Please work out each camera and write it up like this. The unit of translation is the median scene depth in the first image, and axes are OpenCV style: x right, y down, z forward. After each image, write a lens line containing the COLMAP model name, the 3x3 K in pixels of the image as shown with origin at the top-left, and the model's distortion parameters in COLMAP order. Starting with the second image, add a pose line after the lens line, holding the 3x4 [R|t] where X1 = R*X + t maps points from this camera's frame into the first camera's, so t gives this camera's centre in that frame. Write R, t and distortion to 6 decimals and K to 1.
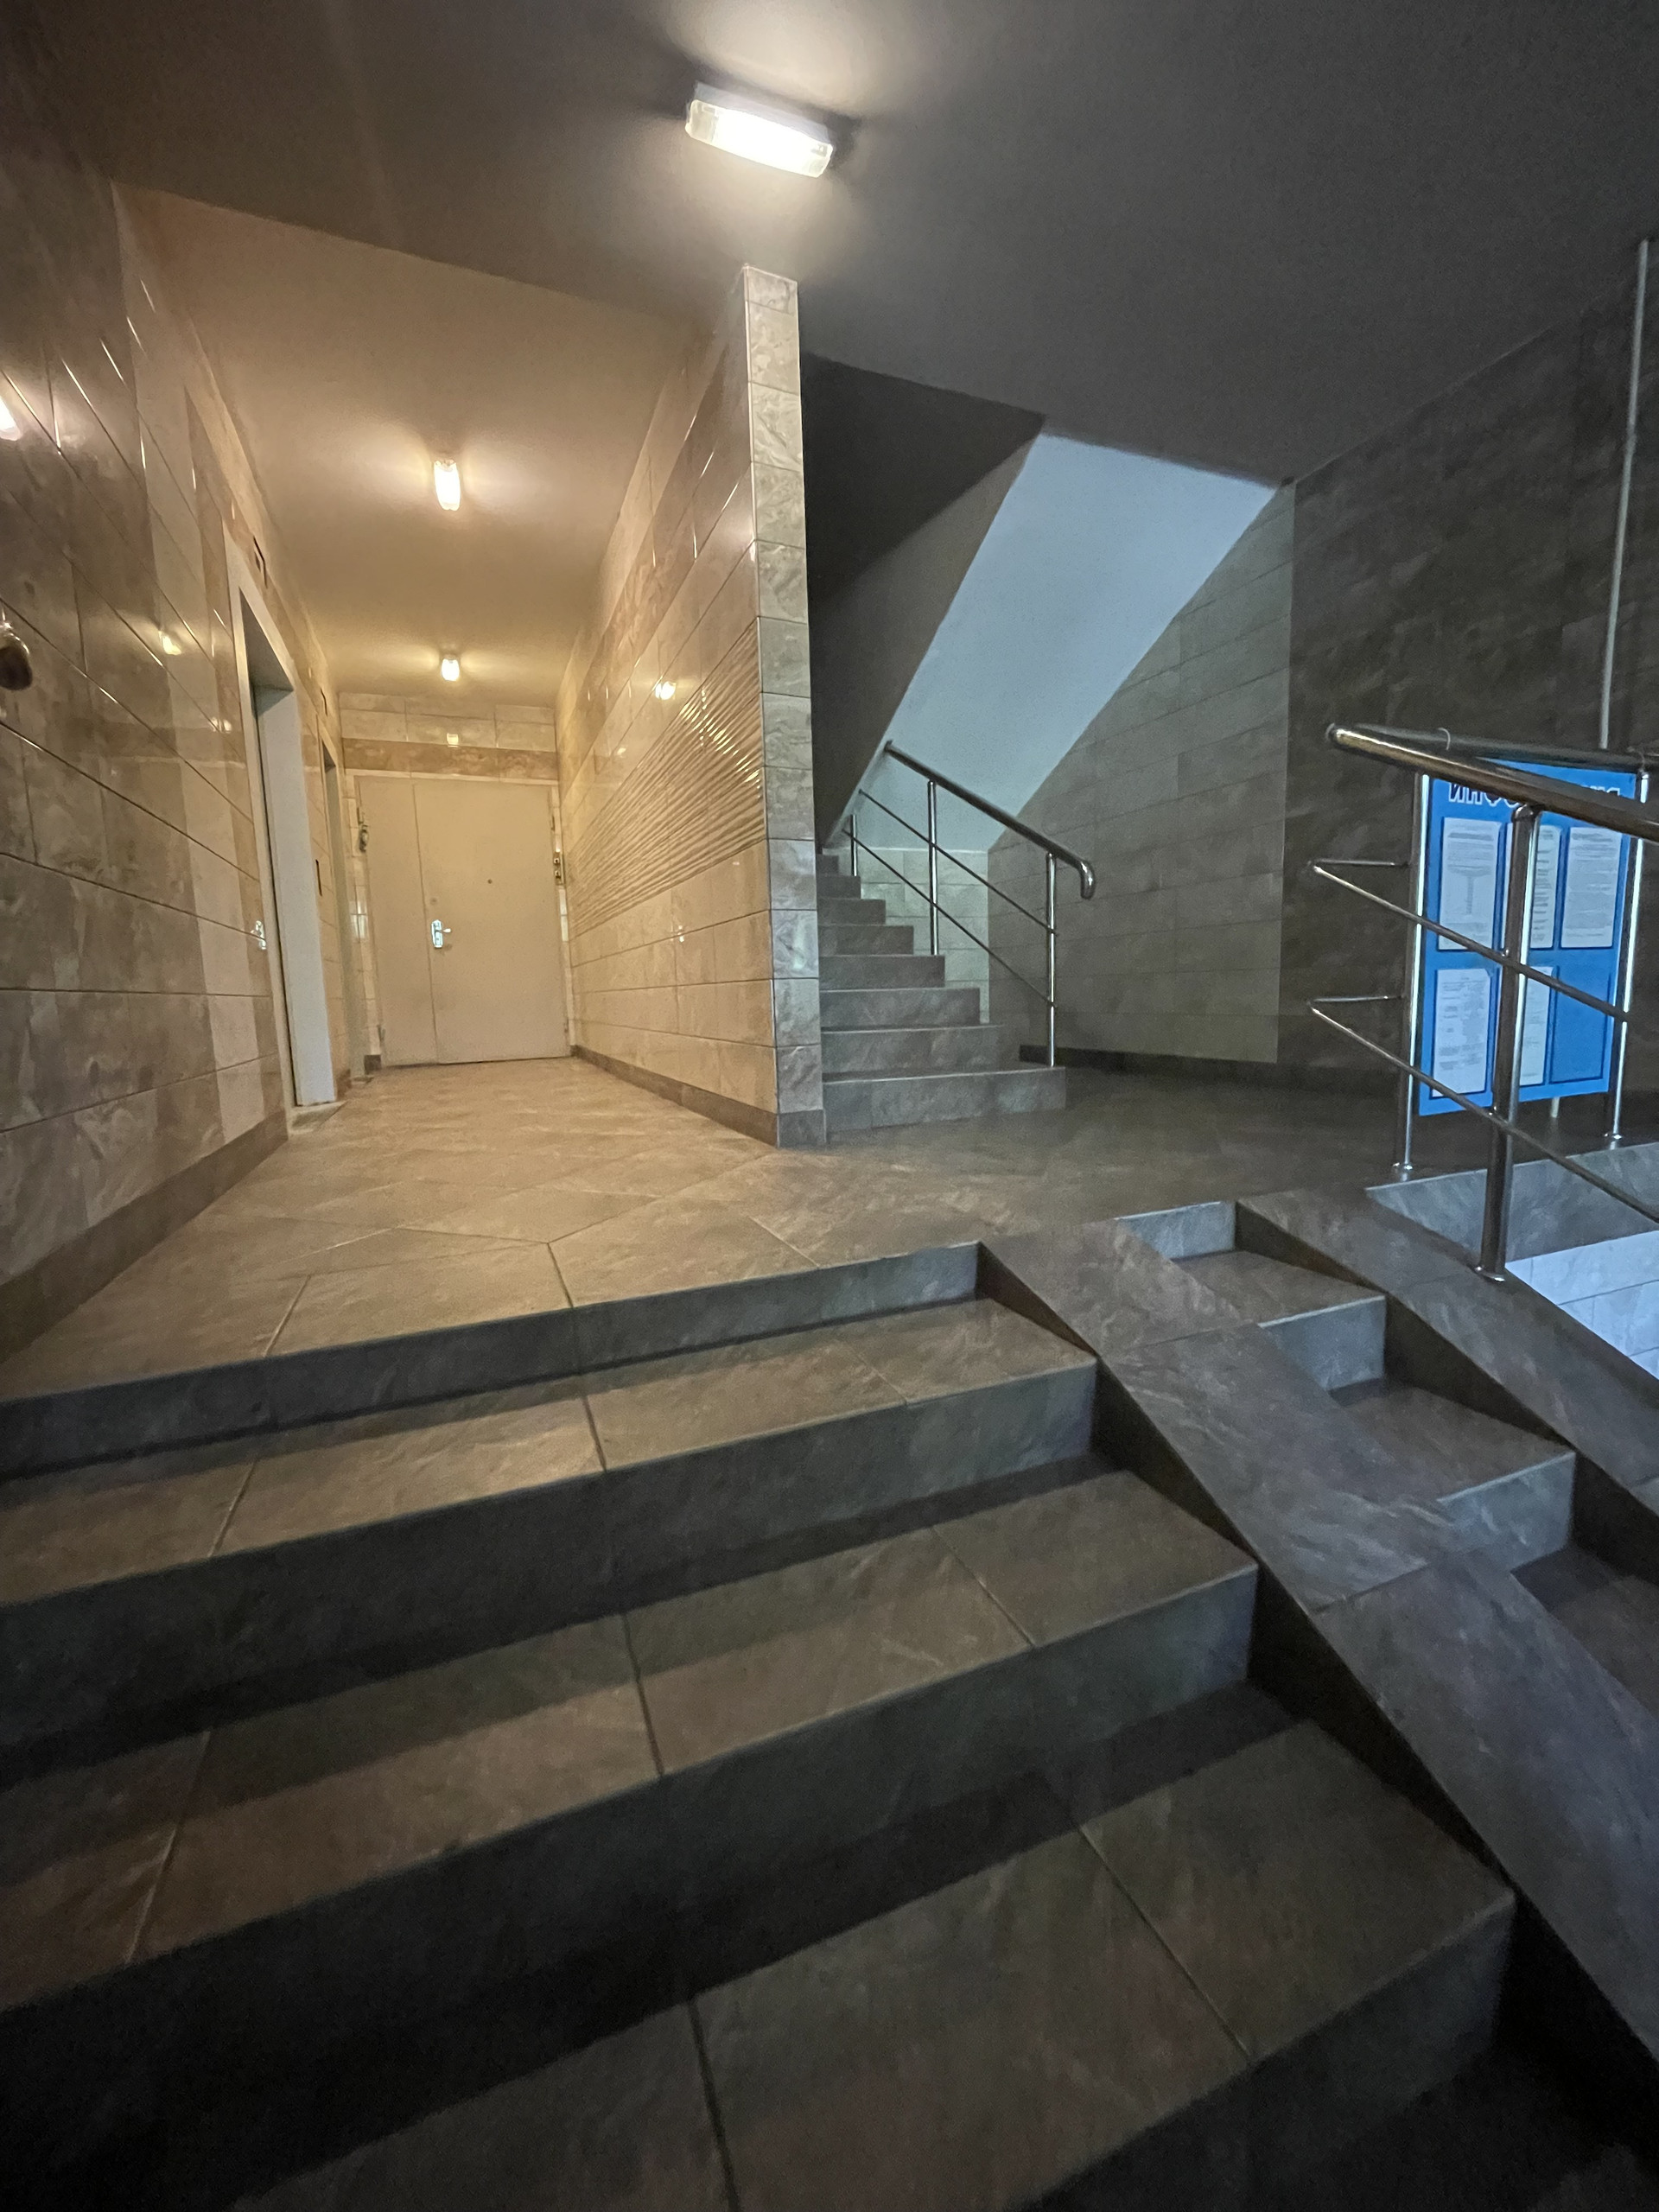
lens RADIAL K [[898.9, 0, 829.0], [0, 898.9, 1106.4], [0, 0, 1]] dist [-0.004241, 0.000126]
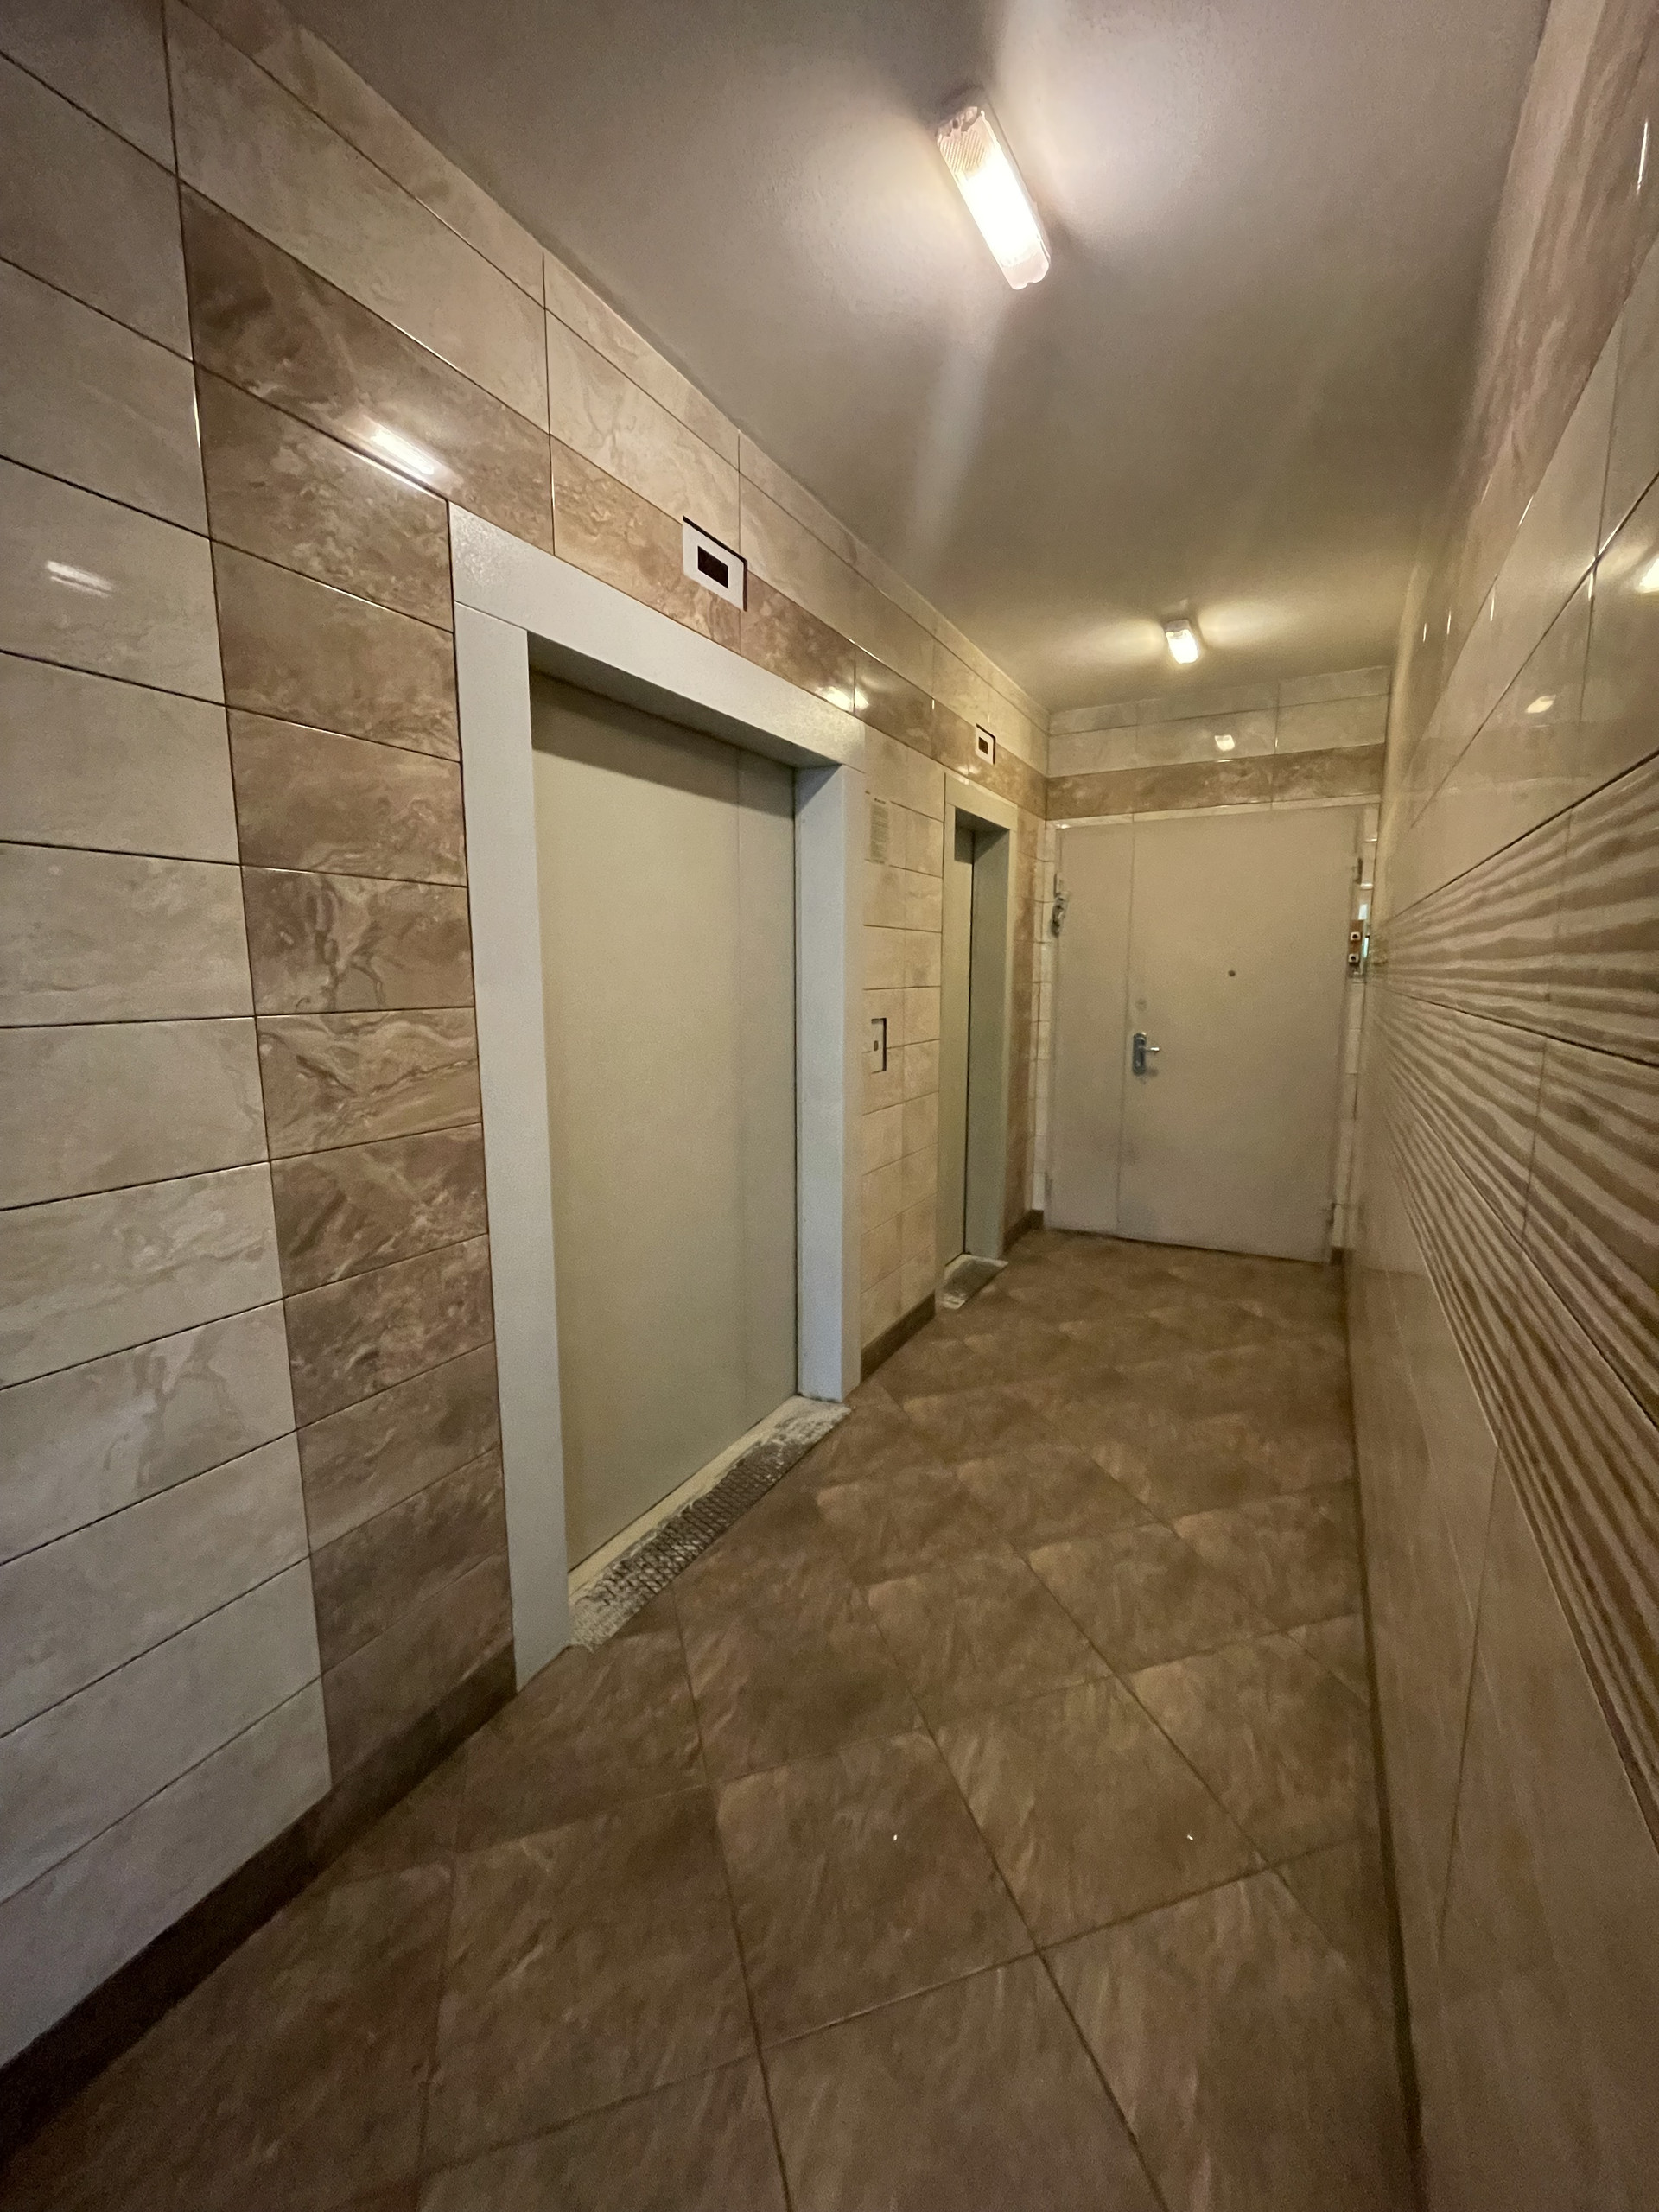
lens RADIAL K [[898.9, 0, 830.7], [0, 898.9, 1111.7], [0, 0, 1]] dist [-0.004241, 0.000126]
pose [[0.631605, 0.150529, -0.760537, -0.066577], [-0.115753, 0.988284, 0.099477, -0.194915], [0.766600, 0.025204, 0.641630, 0.407118]]
